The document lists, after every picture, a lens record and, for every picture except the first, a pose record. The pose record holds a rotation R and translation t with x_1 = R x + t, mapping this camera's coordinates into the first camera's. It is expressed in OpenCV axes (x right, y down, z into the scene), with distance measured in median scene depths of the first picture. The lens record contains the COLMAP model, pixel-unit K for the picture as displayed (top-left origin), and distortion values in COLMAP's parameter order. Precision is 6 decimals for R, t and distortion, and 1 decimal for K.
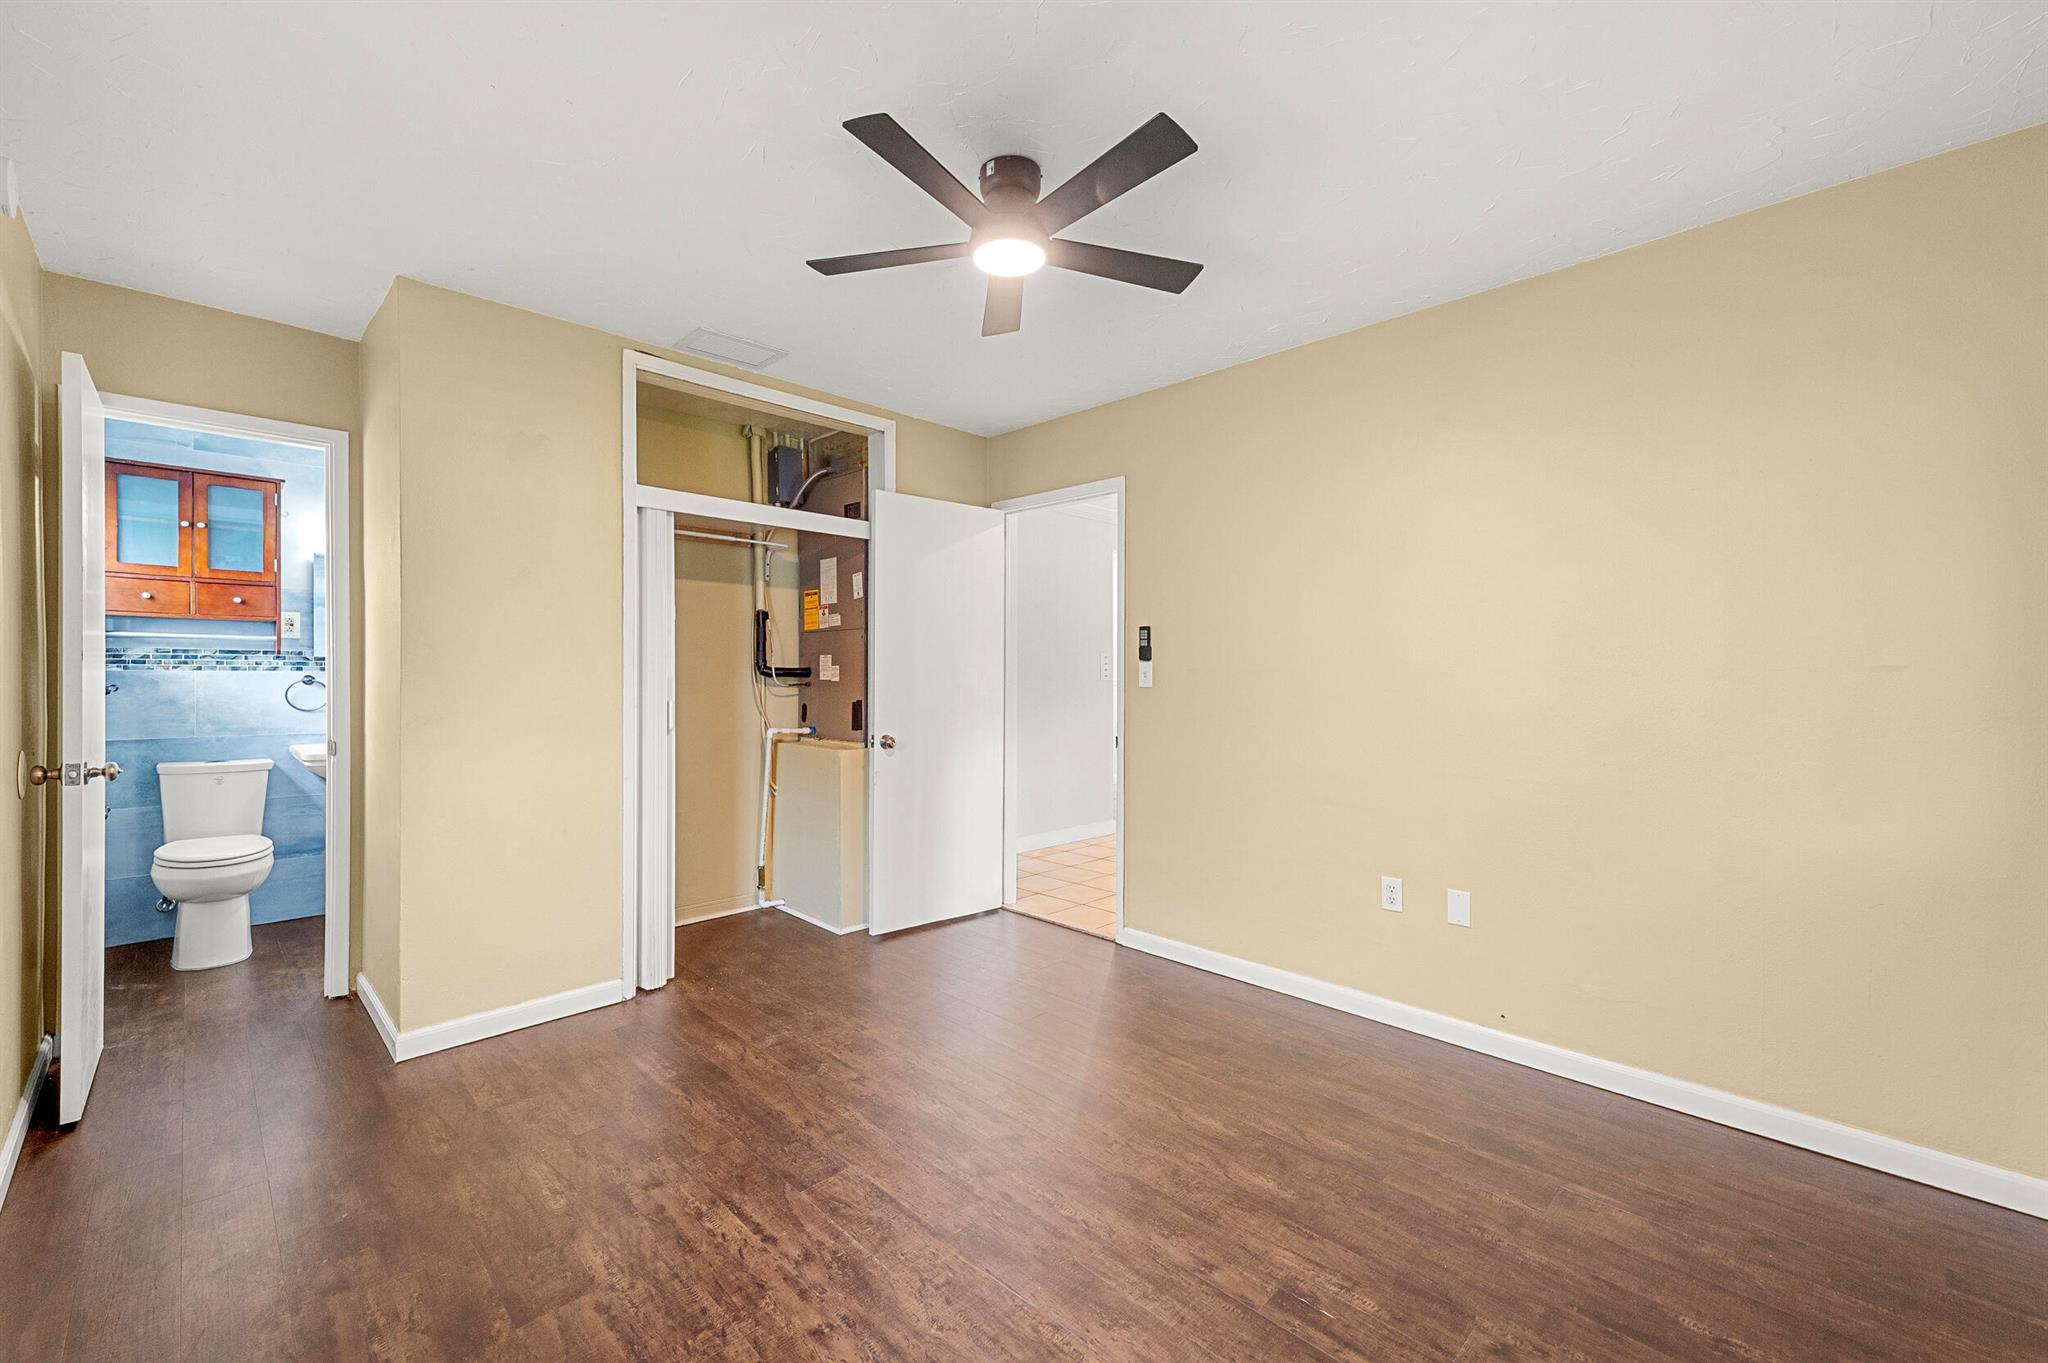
lens RADIAL K [[842.1, 0, 1025.9], [0, 842.1, 675.8], [0, 0, 1]] dist [0.012478, -0.000721]
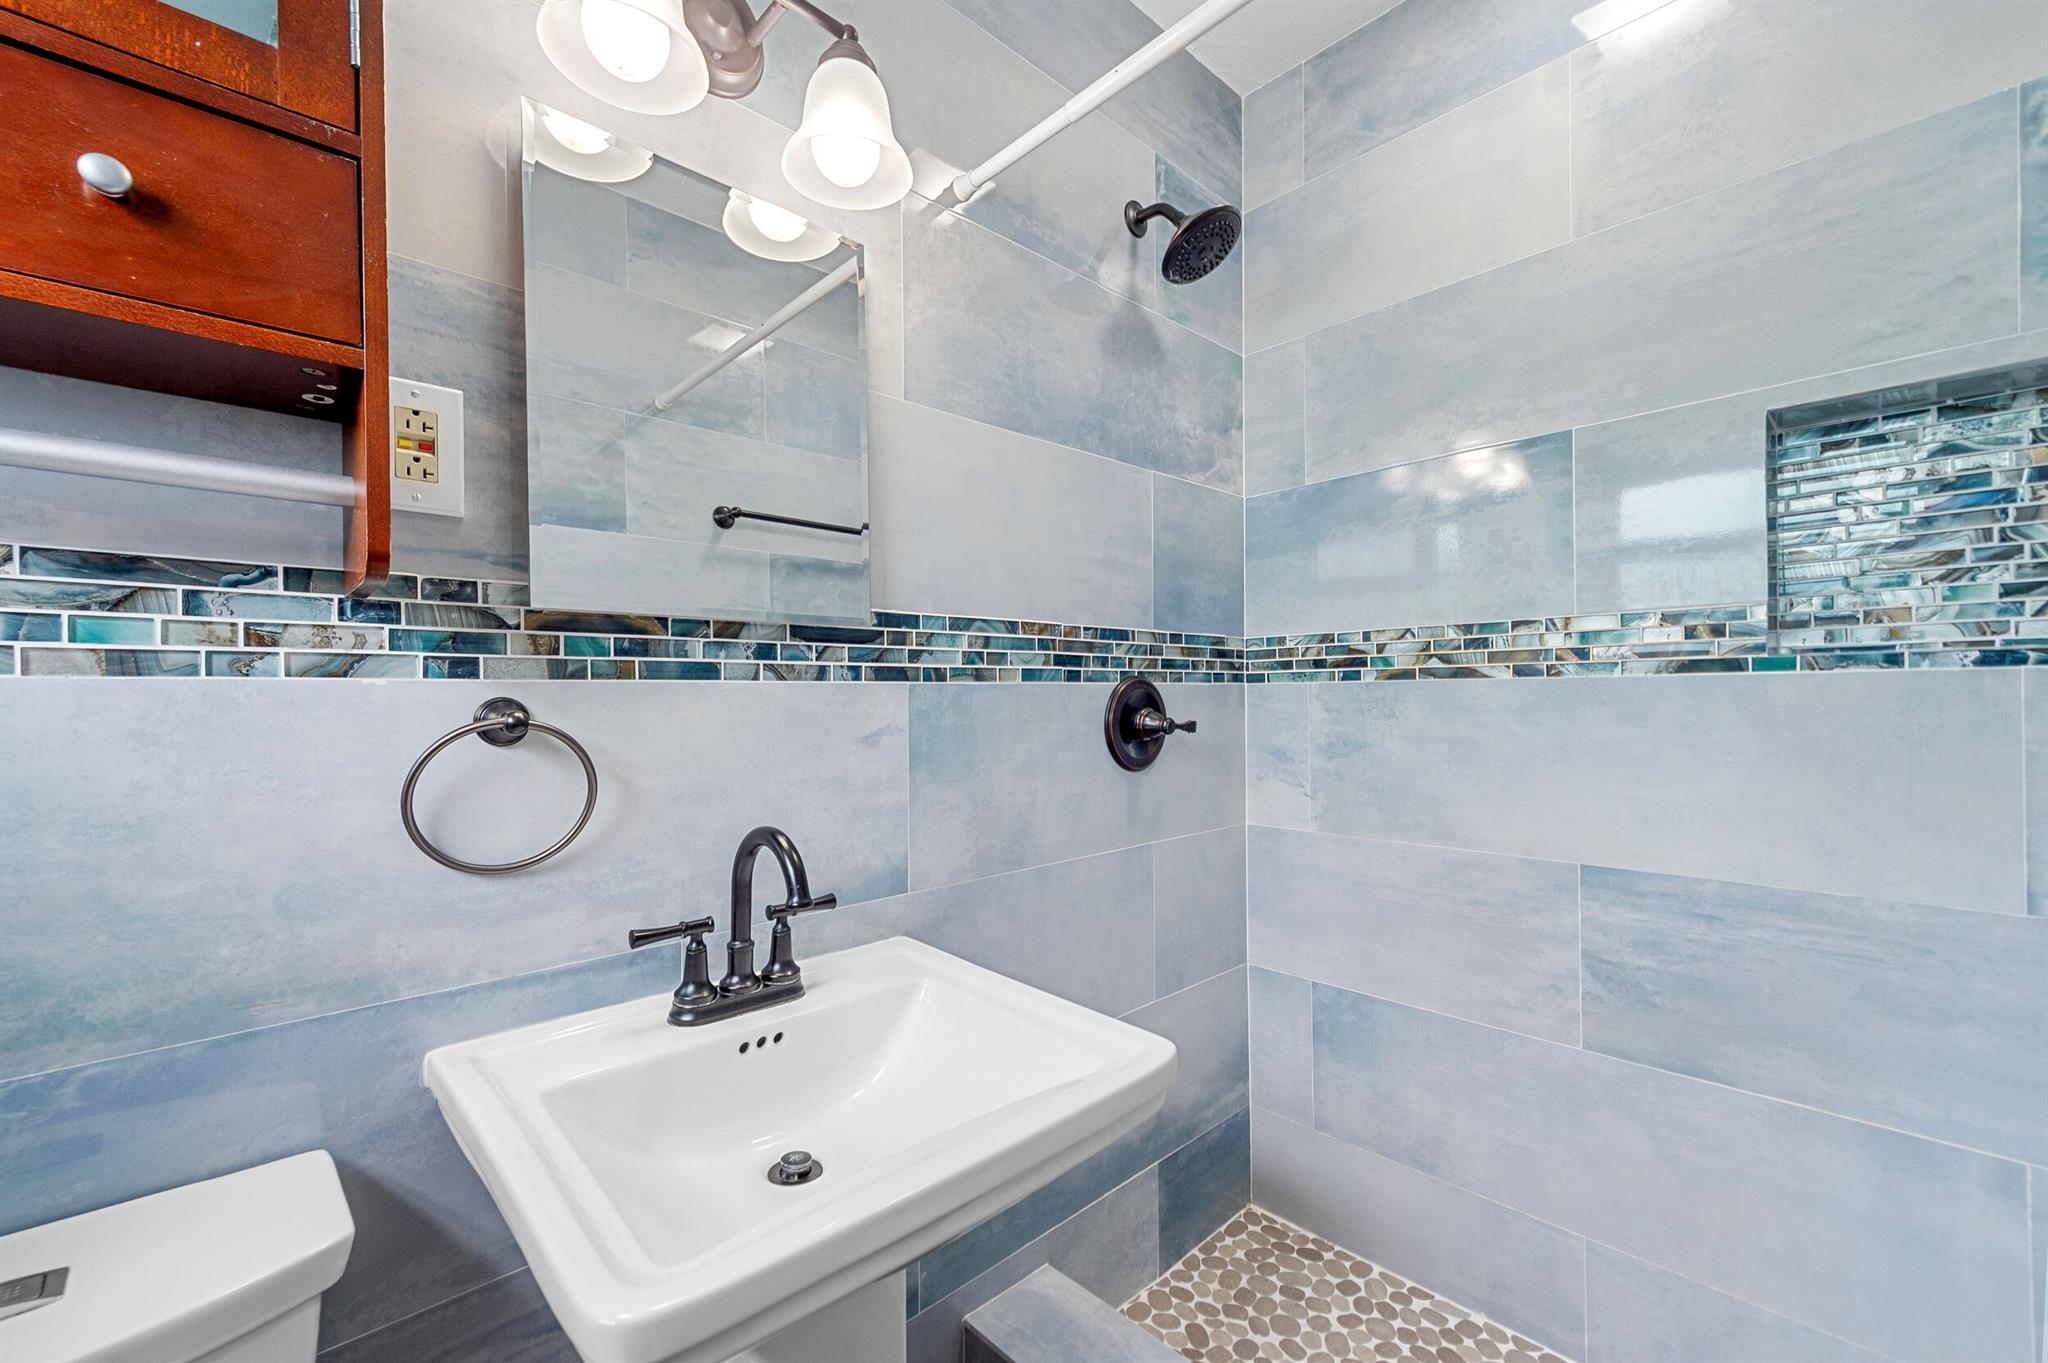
lens RADIAL K [[842.1, 0, 1023.2], [0, 842.1, 689.2], [0, 0, 1]] dist [0.012478, -0.000721]
pose [[0.999761, -0.000987, -0.021862, -0.727806], [0.001002, 0.999999, 0.000683, -0.003004], [0.021861, -0.000705, 0.999761, 0.812744]]
